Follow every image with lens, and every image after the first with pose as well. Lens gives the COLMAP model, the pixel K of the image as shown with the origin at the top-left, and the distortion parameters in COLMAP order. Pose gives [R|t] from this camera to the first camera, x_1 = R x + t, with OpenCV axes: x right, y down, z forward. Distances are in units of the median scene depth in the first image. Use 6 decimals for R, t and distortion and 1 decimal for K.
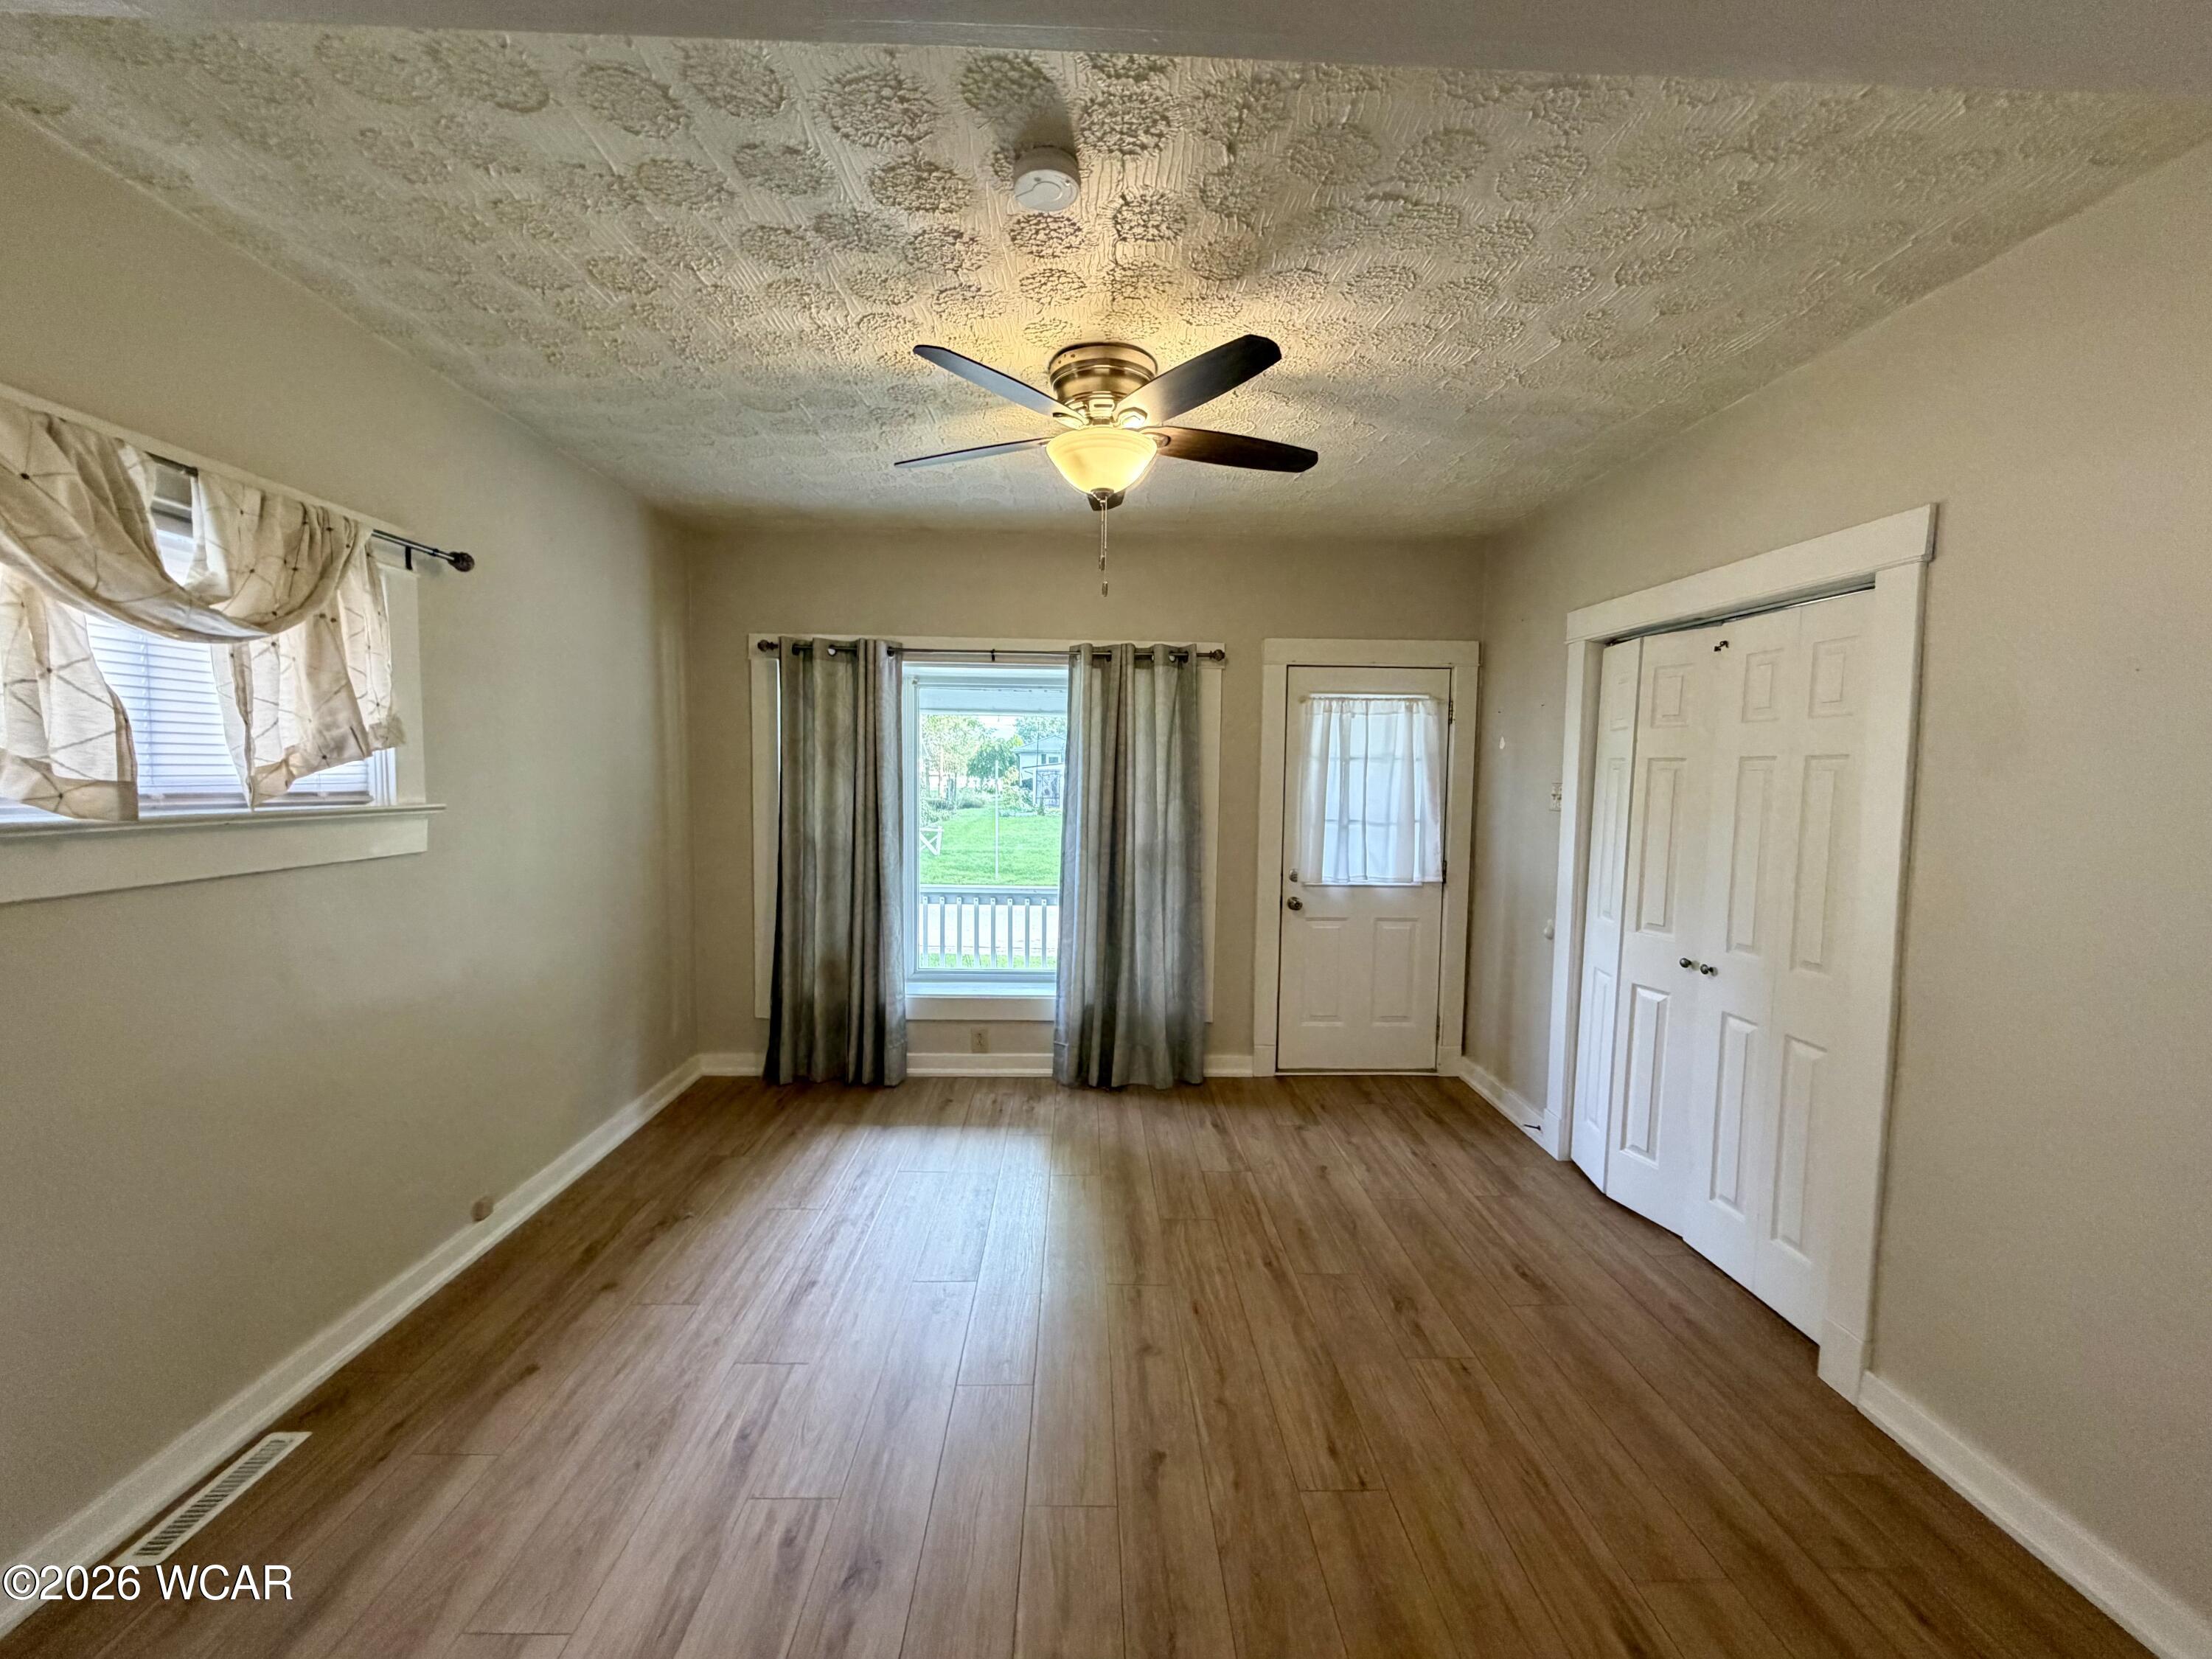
lens RADIAL K [[879.4, 0, 1093.9], [0, 879.4, 826.0], [0, 0, 1]] dist [-0.000319, -0.000019]
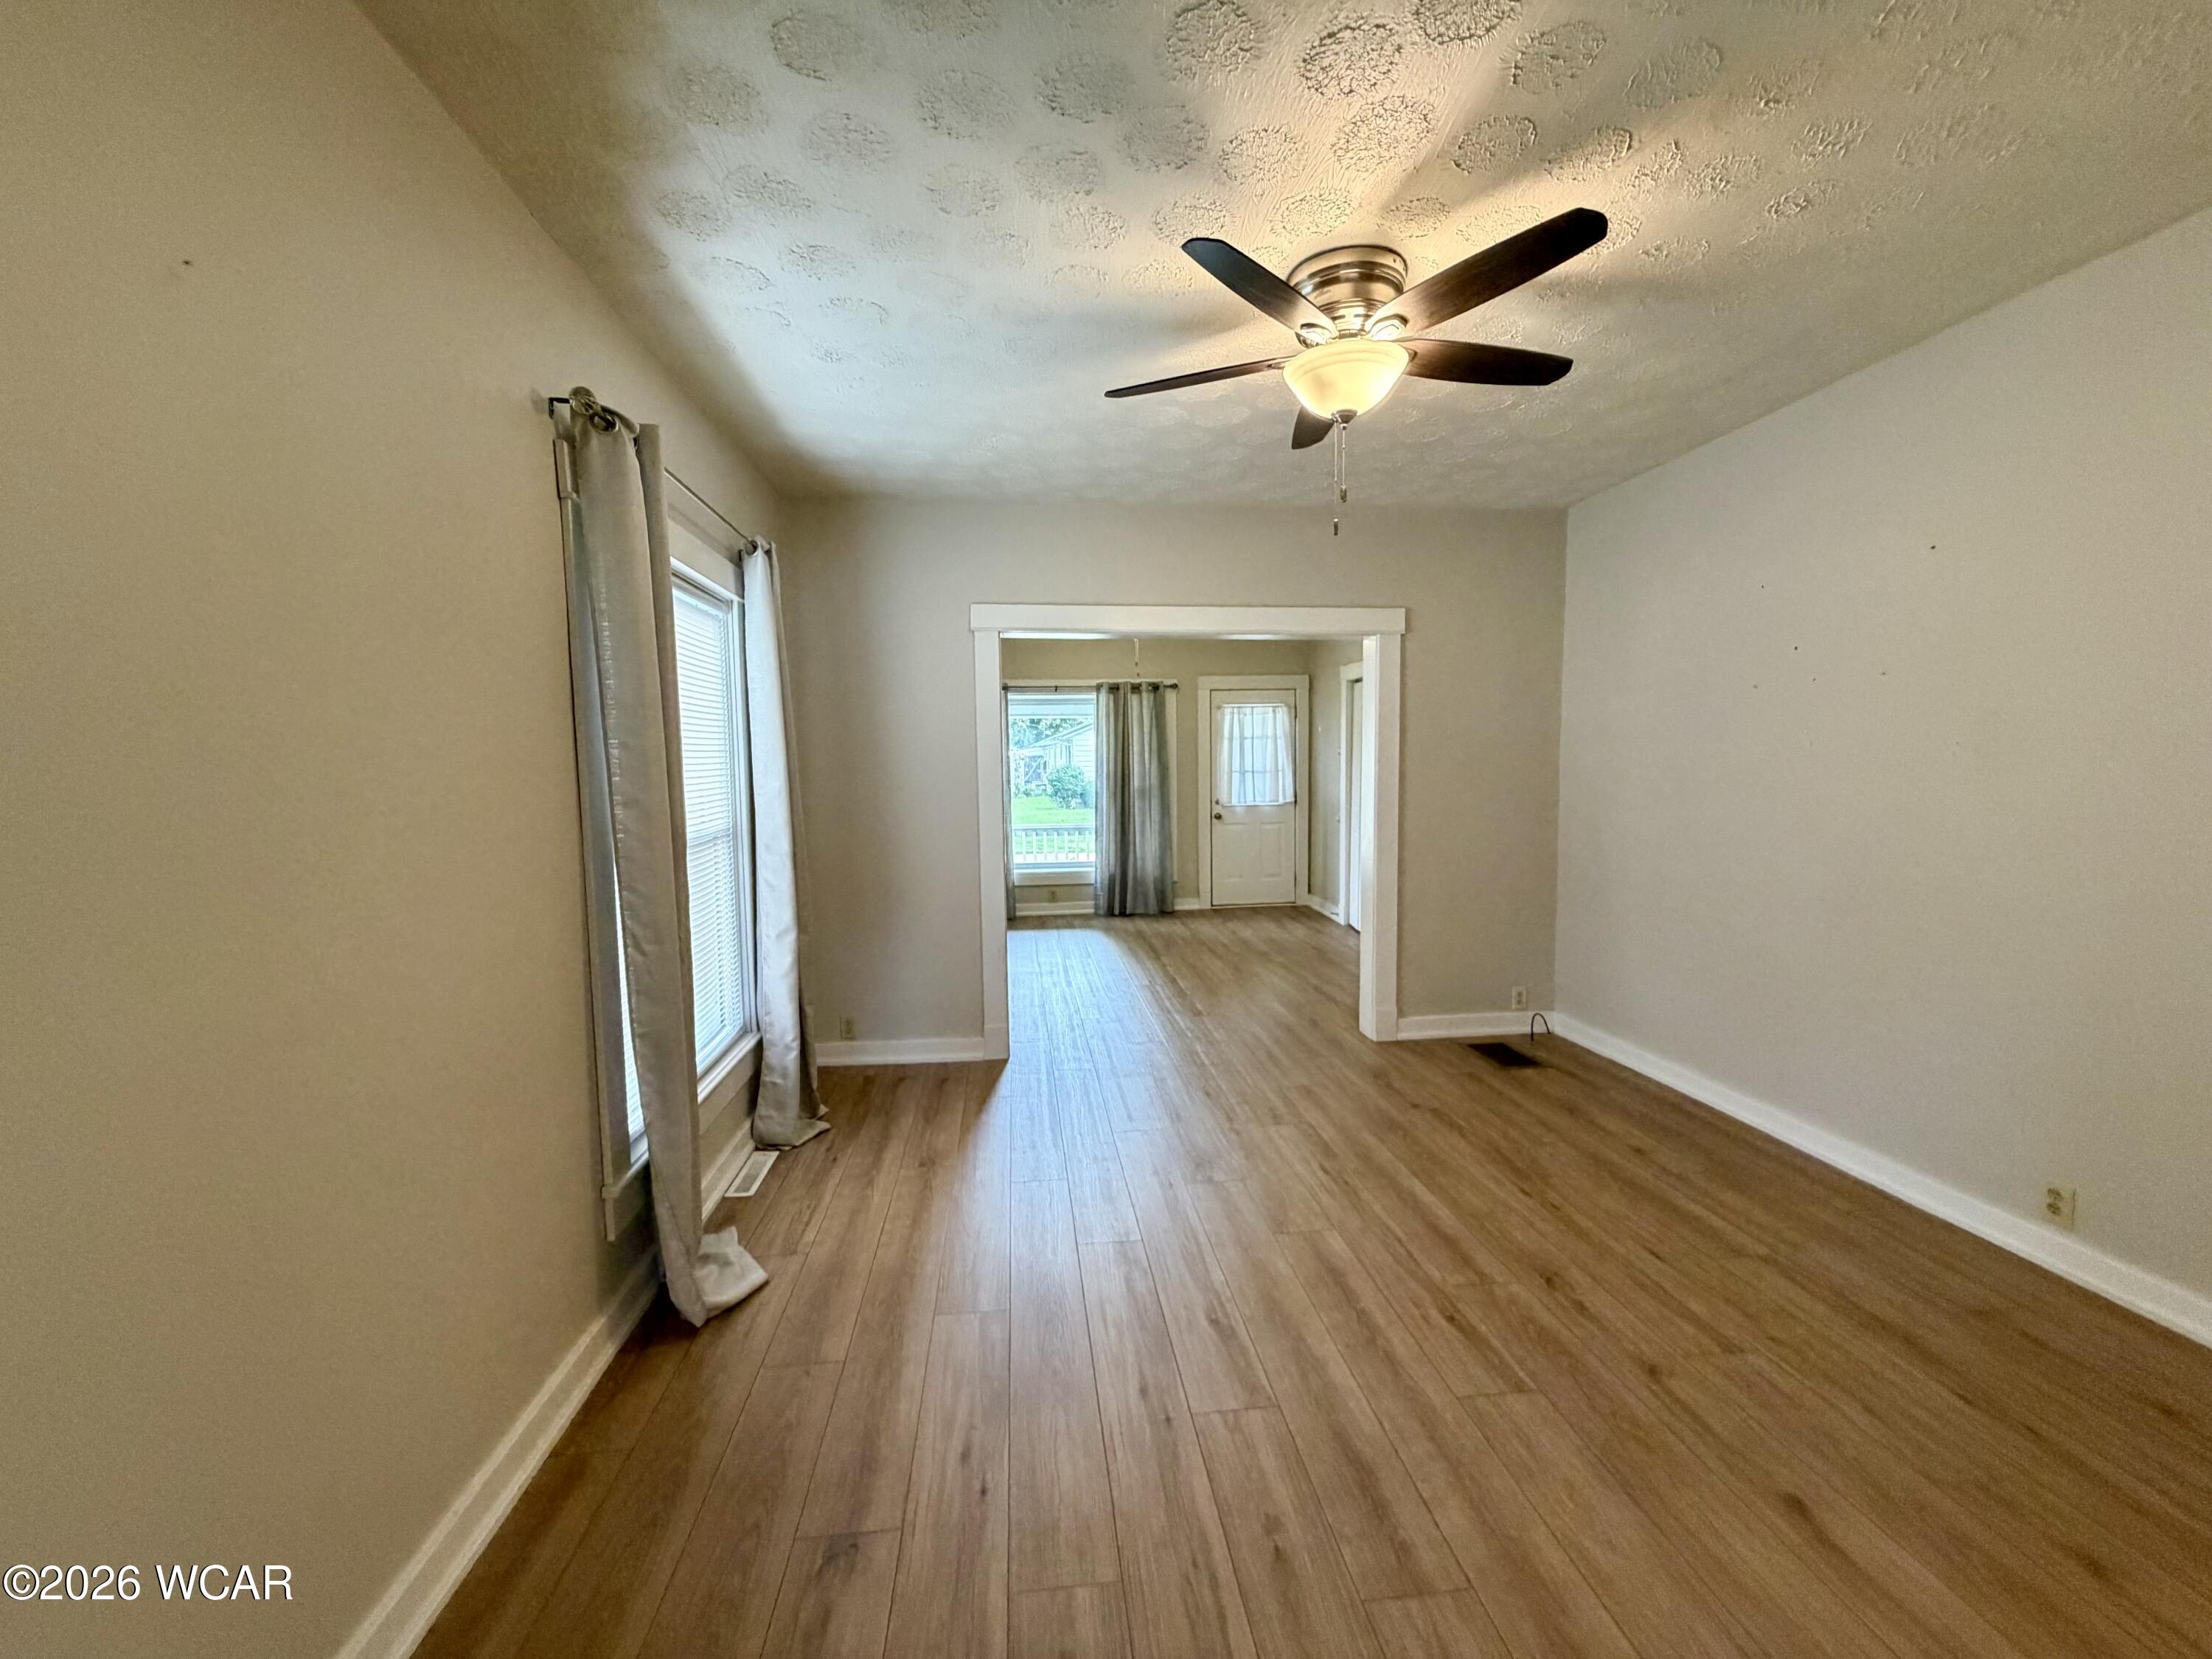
lens RADIAL K [[879.4, 0, 1093.9], [0, 879.4, 826.0], [0, 0, 1]] dist [-0.000319, -0.000019]
pose [[0.996449, -0.035521, 0.076342, -0.189988], [0.034256, 0.999254, 0.017819, 0.069340], [-0.076918, -0.015140, 0.996922, -0.895094]]
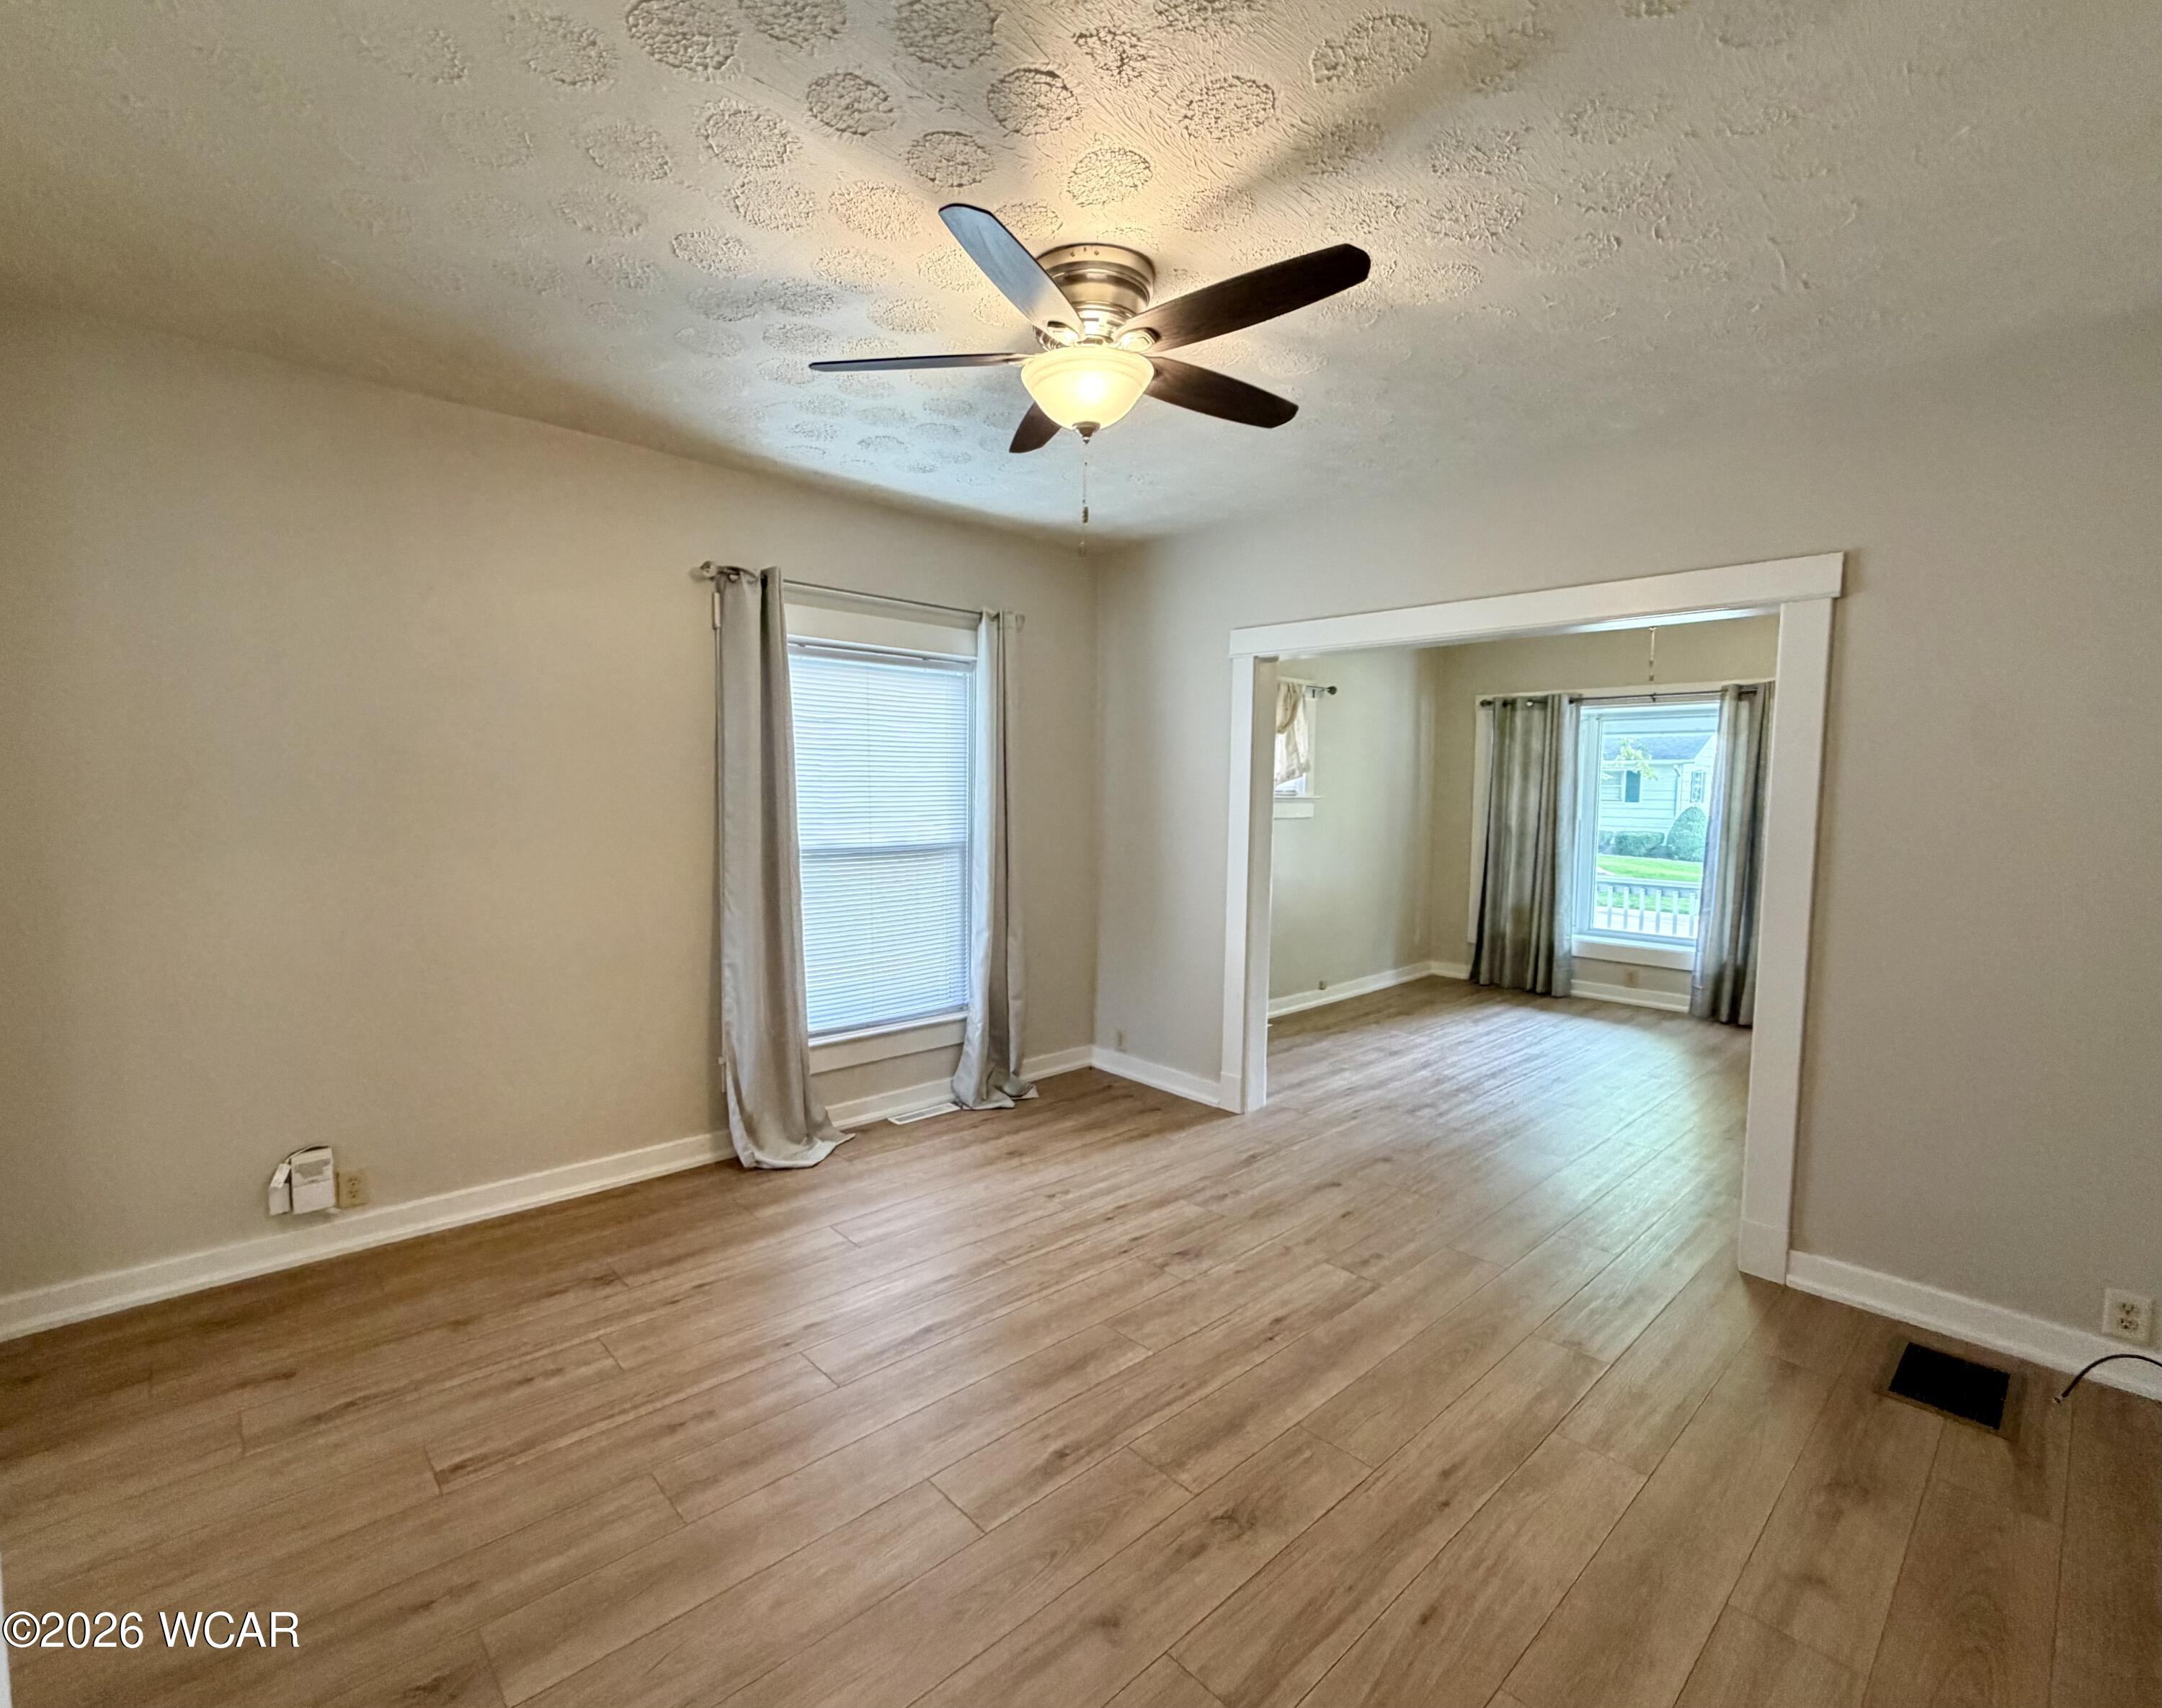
lens RADIAL K [[963.2, 0, 1014.9], [0, 963.2, 852.4], [0, 0, 1]] dist [-0.001660, 0.000110]
pose [[0.649703, 0.045977, -0.758797, 0.394200], [-0.043662, 0.998778, 0.023133, 0.057631], [0.758934, 0.018101, 0.650916, -0.743594]]
